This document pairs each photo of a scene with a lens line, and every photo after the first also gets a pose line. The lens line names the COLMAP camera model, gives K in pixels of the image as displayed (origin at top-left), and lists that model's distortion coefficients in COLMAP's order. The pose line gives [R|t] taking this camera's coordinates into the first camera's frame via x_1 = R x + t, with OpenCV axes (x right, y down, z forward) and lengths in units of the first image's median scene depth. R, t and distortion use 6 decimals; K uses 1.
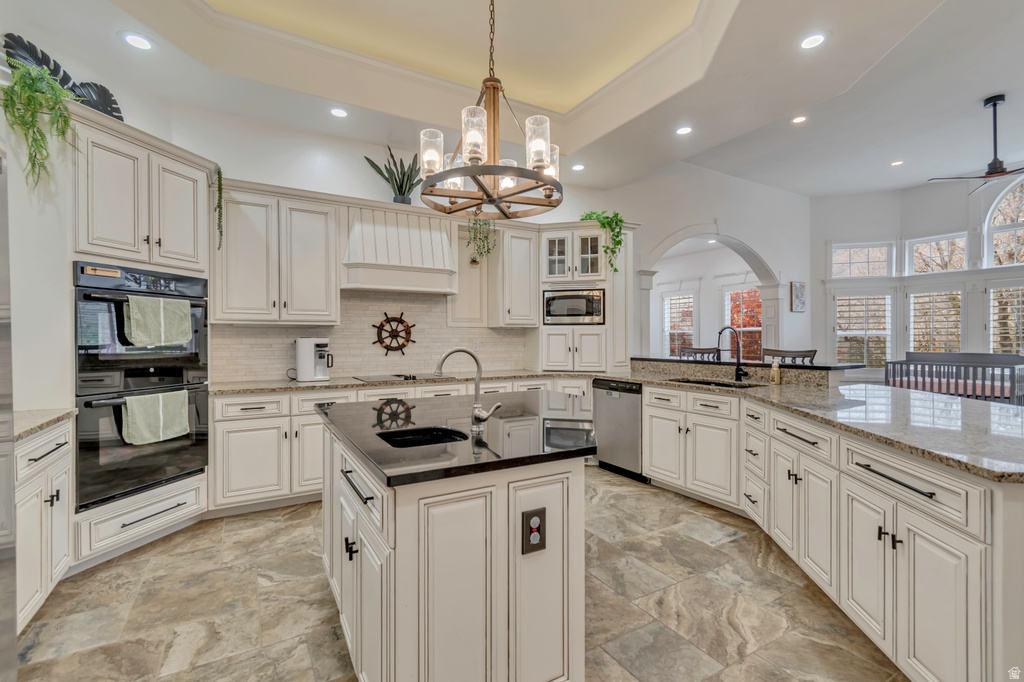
lens RADIAL K [[461.5, 0, 512.0], [0, 461.5, 341.0], [0, 0, 1]] dist [0.002469, -0.000141]
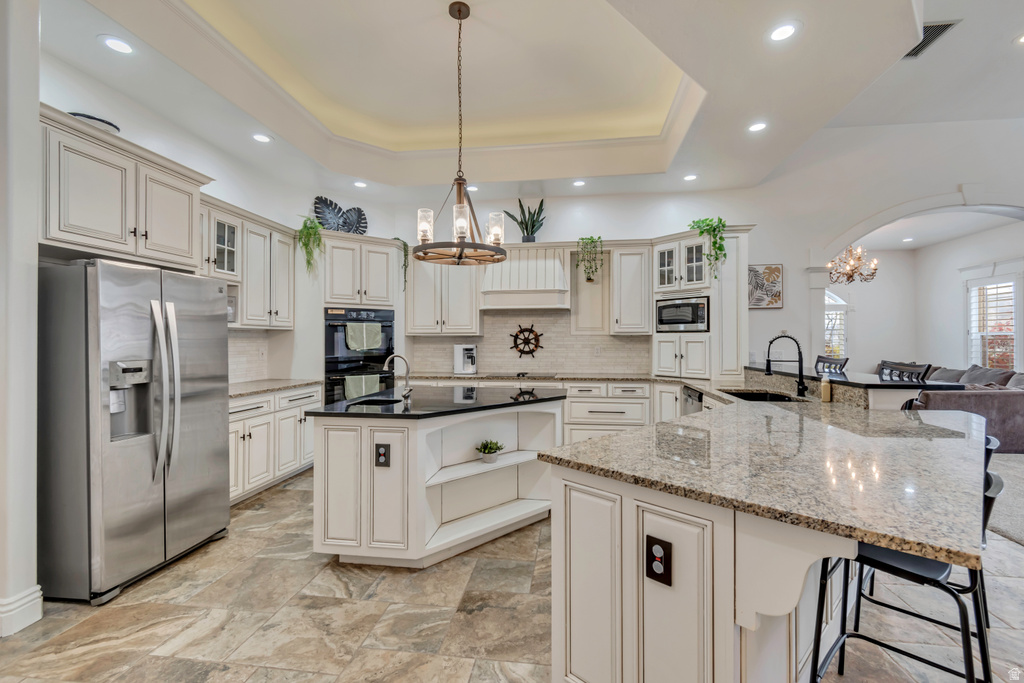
lens RADIAL K [[455.7, 0, 511.0], [0, 455.7, 340.4], [0, 0, 1]] dist [-0.000732, -0.000244]
pose [[0.788527, 0.001419, -0.614998, 0.476288], [-0.003989, 0.999988, -0.002806, -0.013272], [0.614987, 0.004666, 0.788524, -0.035855]]
